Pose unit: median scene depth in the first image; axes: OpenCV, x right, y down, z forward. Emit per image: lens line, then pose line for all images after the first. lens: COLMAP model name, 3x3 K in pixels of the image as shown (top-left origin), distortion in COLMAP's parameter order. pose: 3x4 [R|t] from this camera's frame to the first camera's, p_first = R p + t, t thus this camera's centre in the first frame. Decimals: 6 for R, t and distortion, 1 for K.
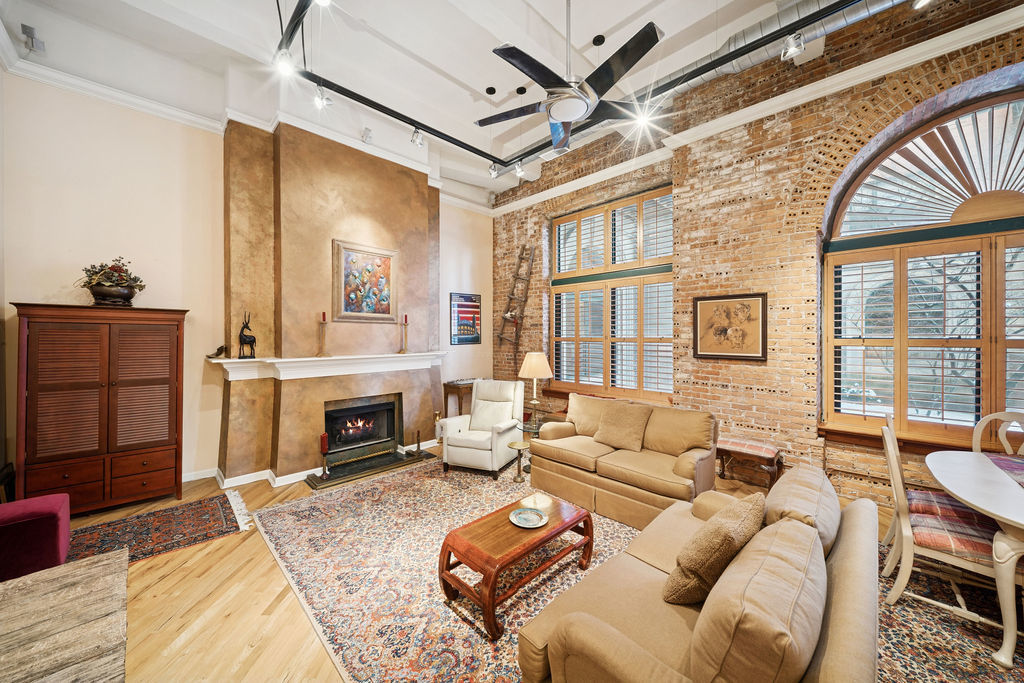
lens RADIAL K [[361.8, 0, 504.5], [0, 361.8, 336.0], [0, 0, 1]] dist [0.012089, -0.008915]
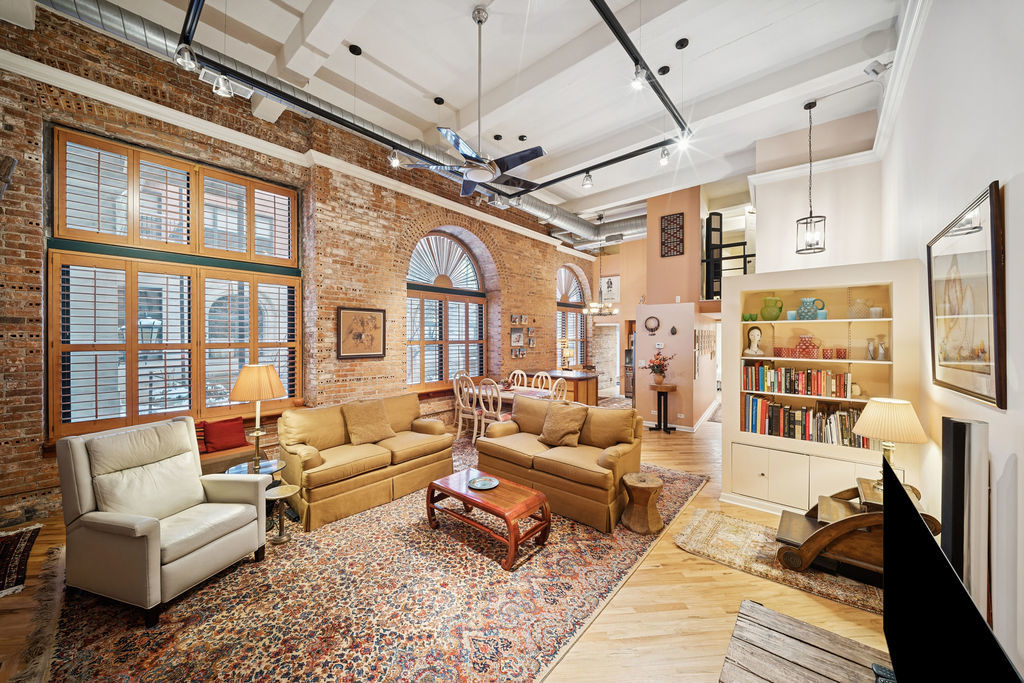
lens RADIAL K [[363.8, 0, 504.0], [0, 363.8, 336.5], [0, 0, 1]] dist [0.018191, -0.009646]
pose [[-0.069437, 0.003974, 0.997578, -0.685243], [0.006101, 0.999975, -0.003558, -0.004179], [-0.997568, 0.005839, -0.069459, 0.571730]]
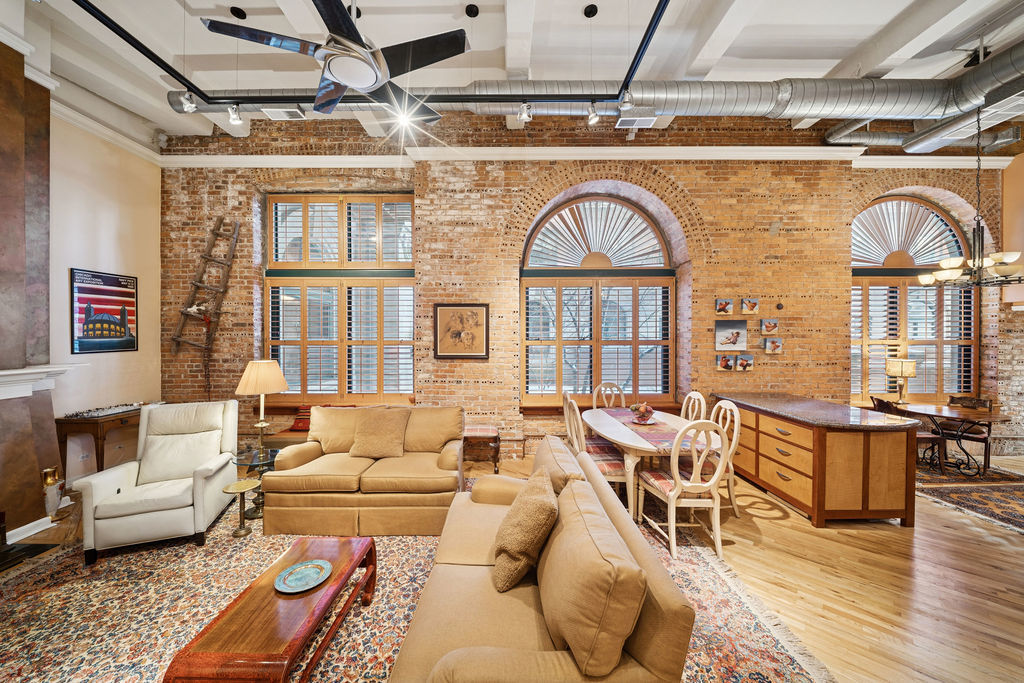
lens RADIAL K [[359.2, 0, 505.6], [0, 359.2, 339.0], [0, 0, 1]] dist [0.010993, -0.006484]
pose [[0.704013, -0.004002, 0.710176, -0.098399], [0.001768, 0.999991, 0.003883, -0.002648], [-0.710185, -0.001478, 0.704014, 0.087846]]
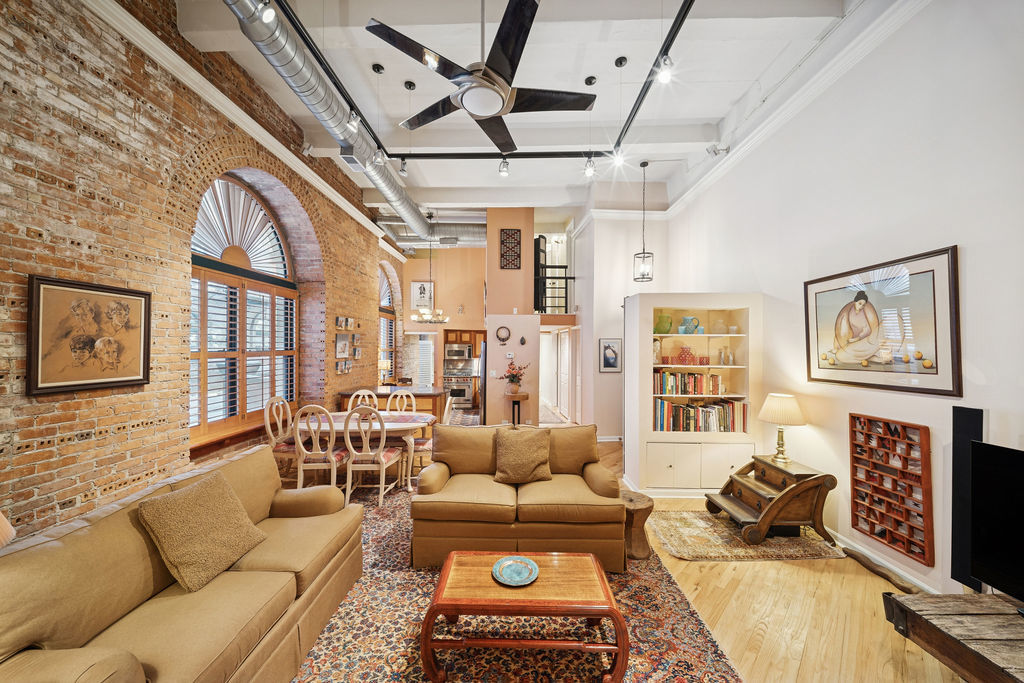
lens RADIAL K [[363.2, 0, 506.4], [0, 363.2, 343.7], [0, 0, 1]] dist [0.011641, -0.006832]
pose [[-0.695630, 0.005058, 0.718382, -0.295213], [0.001204, 0.999982, -0.005874, -0.008013], [-0.718399, -0.003221, -0.695624, 0.902395]]
